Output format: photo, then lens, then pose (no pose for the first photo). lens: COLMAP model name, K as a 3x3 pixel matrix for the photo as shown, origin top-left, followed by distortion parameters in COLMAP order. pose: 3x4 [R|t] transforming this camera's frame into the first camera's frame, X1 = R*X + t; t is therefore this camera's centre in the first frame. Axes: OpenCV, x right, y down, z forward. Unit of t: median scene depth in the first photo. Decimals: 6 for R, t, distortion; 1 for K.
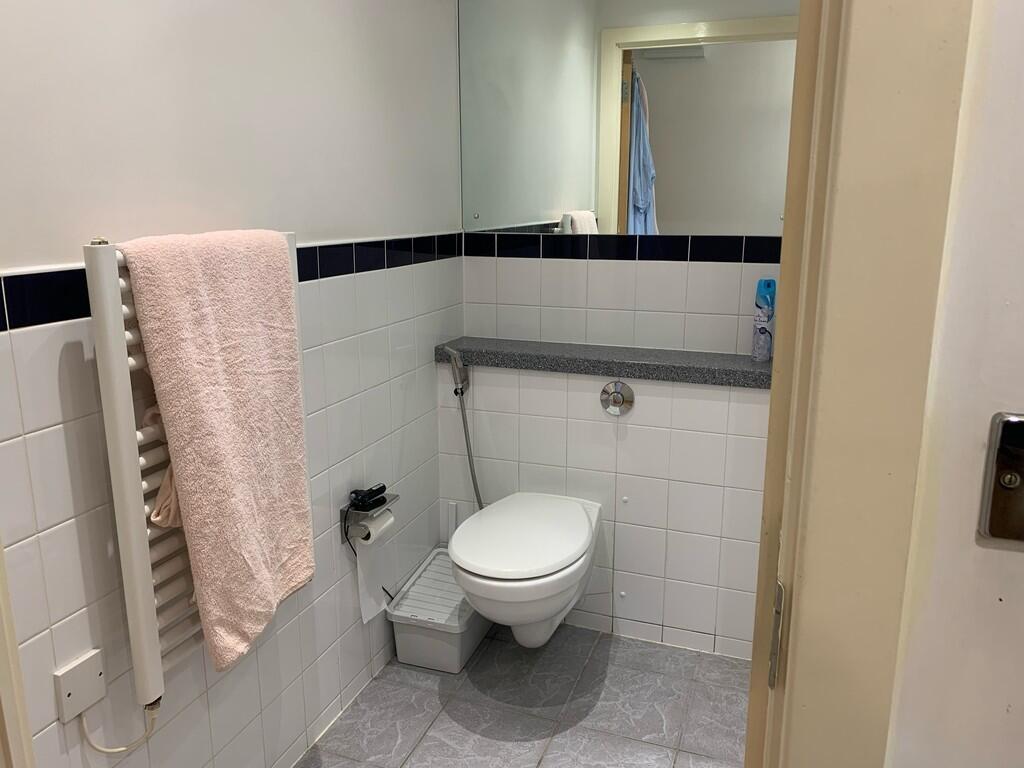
lens RADIAL K [[798.2, 0, 509.8], [0, 798.2, 376.6], [0, 0, 1]] dist [0.045293, -0.043110]
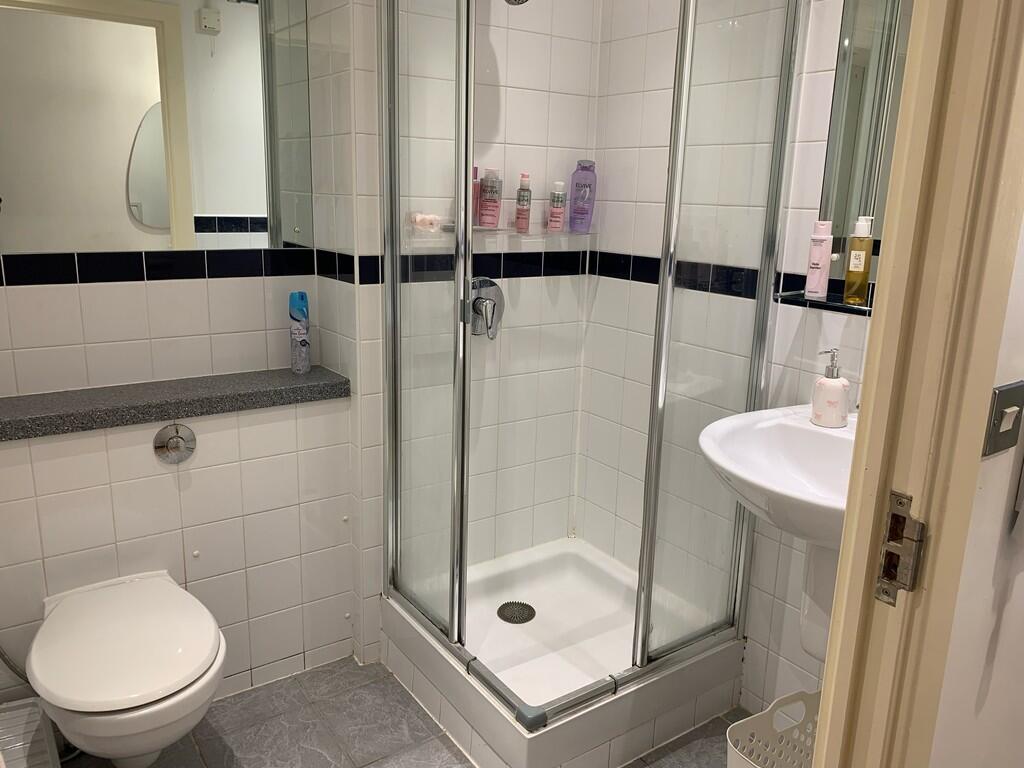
lens RADIAL K [[798.2, 0, 510.4], [0, 798.2, 388.0], [0, 0, 1]] dist [0.045293, -0.043110]
pose [[0.566487, -0.184680, 0.803110, -0.349992], [0.151859, 0.981269, 0.118532, -0.080548], [-0.809958, 0.054812, 0.583921, 0.203505]]
